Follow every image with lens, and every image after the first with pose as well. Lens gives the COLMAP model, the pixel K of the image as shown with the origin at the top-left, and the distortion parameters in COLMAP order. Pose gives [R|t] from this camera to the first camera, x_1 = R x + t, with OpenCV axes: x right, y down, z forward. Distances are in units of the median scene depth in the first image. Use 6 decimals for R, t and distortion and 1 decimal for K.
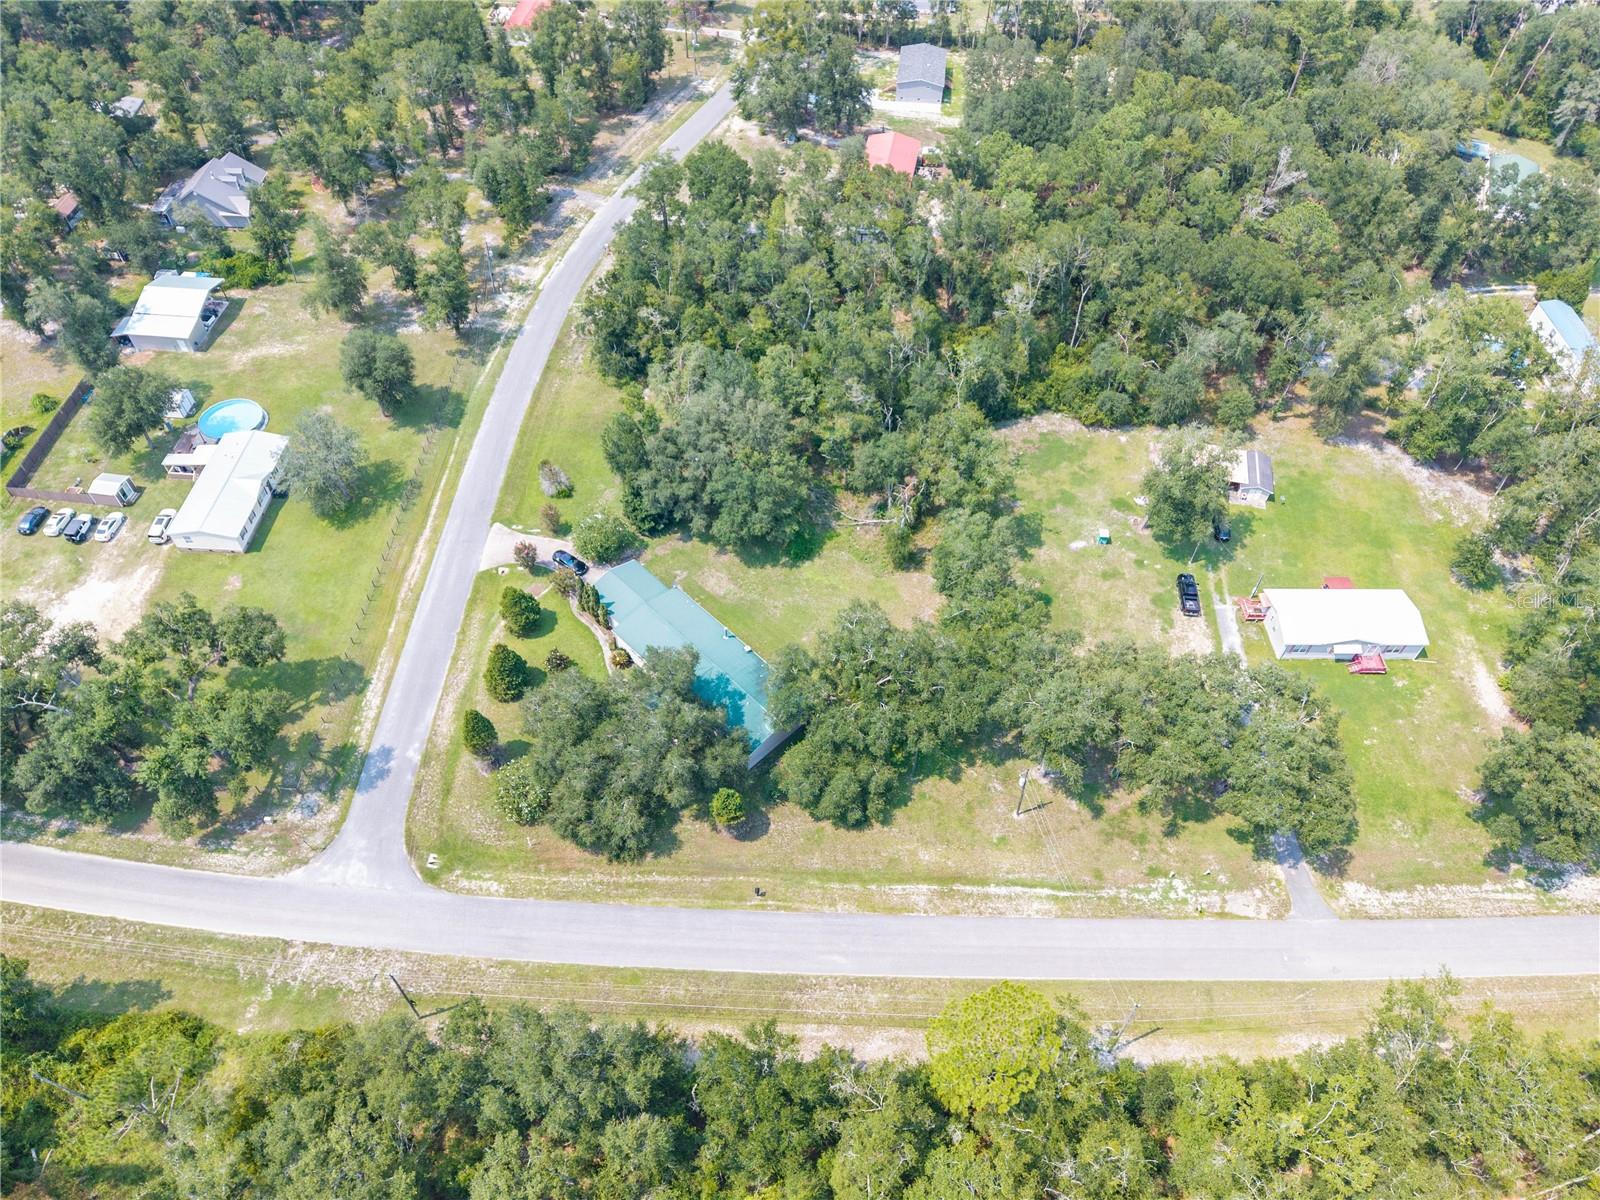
lens RADIAL K [[1071.2, 0, 797.4], [0, 1071.2, 594.8], [0, 0, 1]] dist [0.040573, -0.045107]
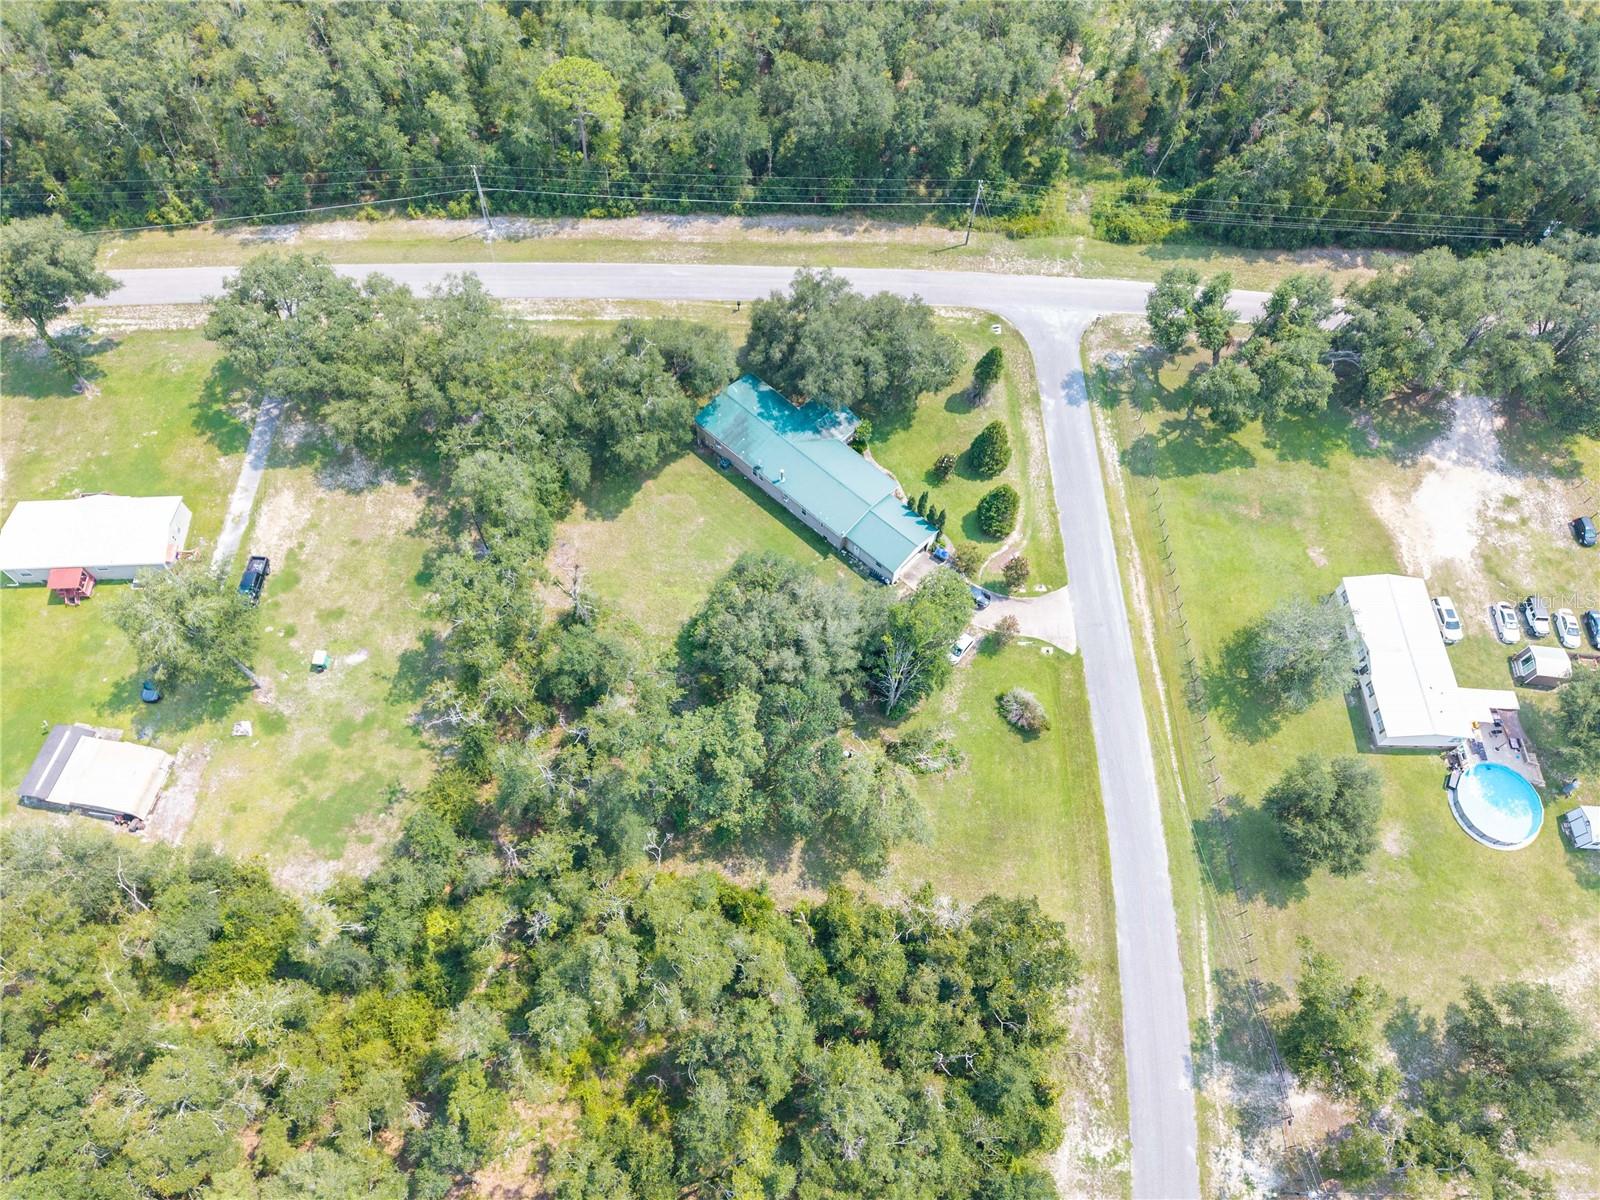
lens RADIAL K [[1071.2, 0, 797.4], [0, 1071.2, 594.8], [0, 0, 1]] dist [0.040573, -0.045107]
pose [[-0.997608, 0.010407, -0.068340, -0.012715], [-0.067521, -0.358605, 0.931044, -0.820611], [-0.014818, 0.933432, 0.358449, 0.679095]]
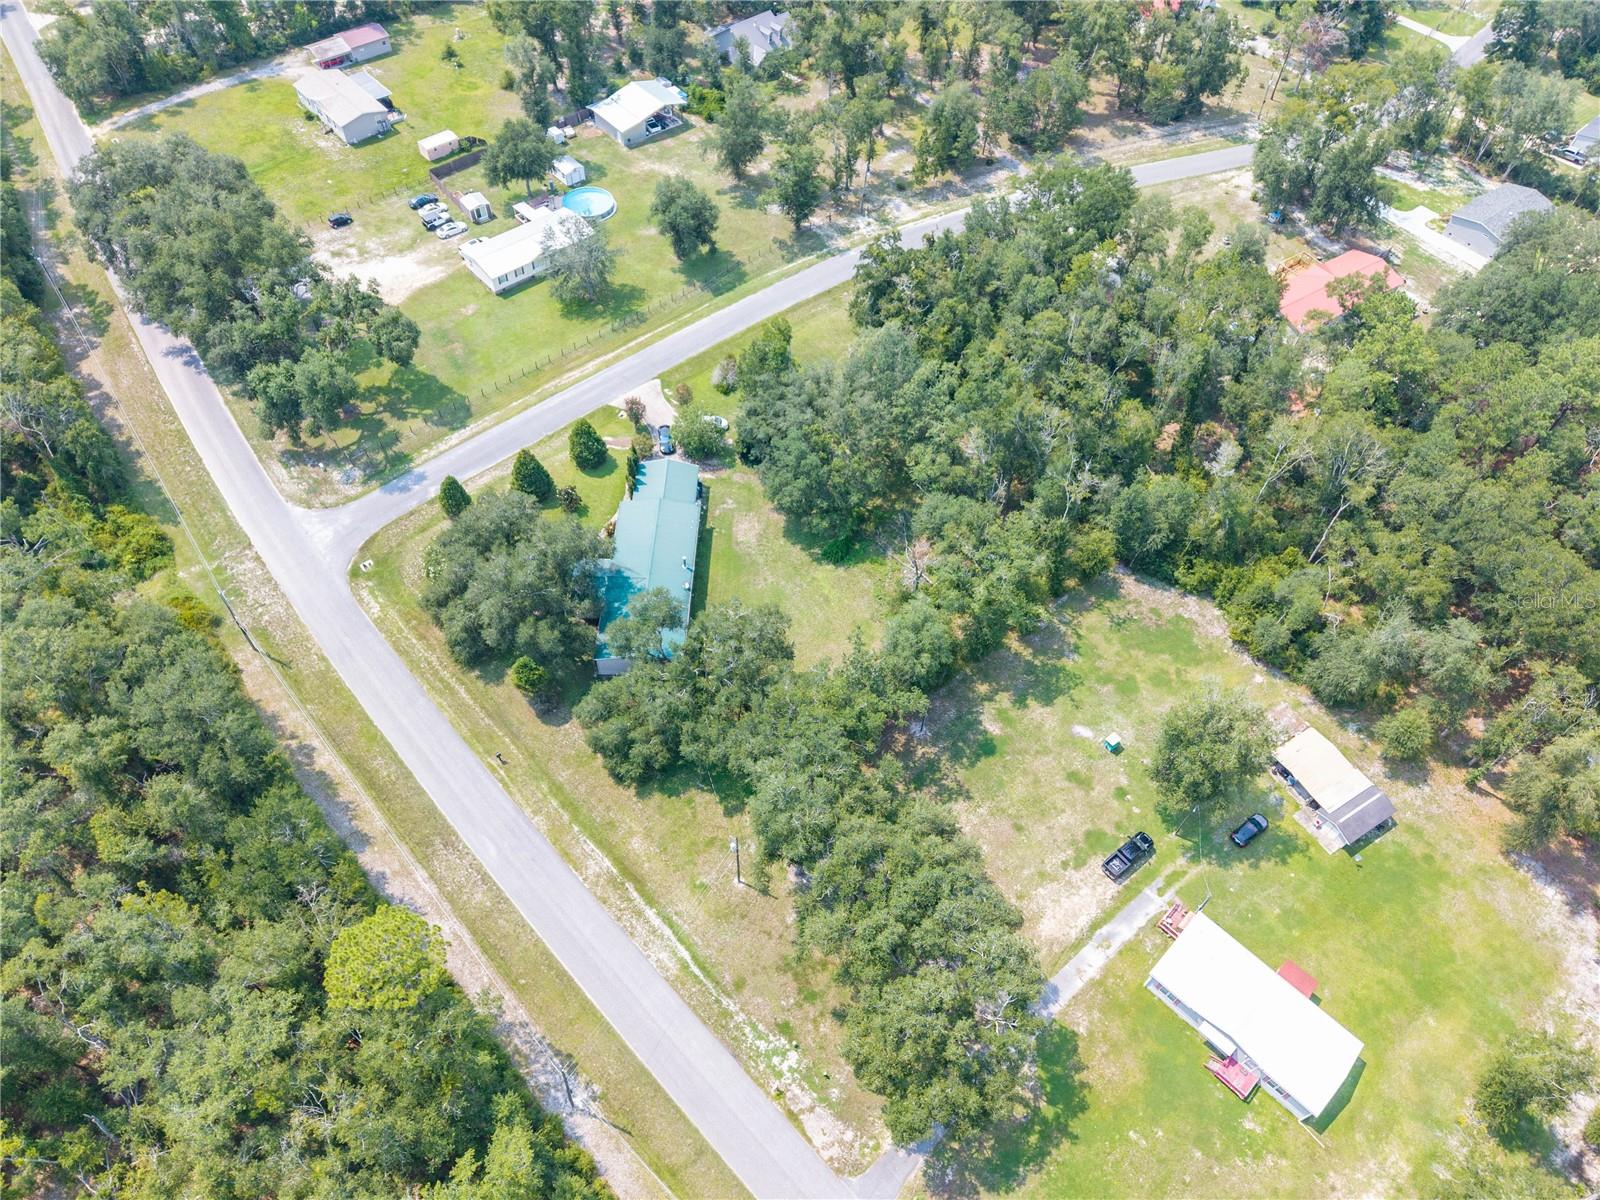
lens RADIAL K [[1071.2, 0, 797.4], [0, 1071.2, 594.8], [0, 0, 1]] dist [0.040573, -0.045107]
pose [[0.693748, 0.570035, -0.440198, 0.426798], [-0.561487, 0.810846, 0.165107, -0.151015], [0.451050, 0.132623, 0.882590, 0.139495]]
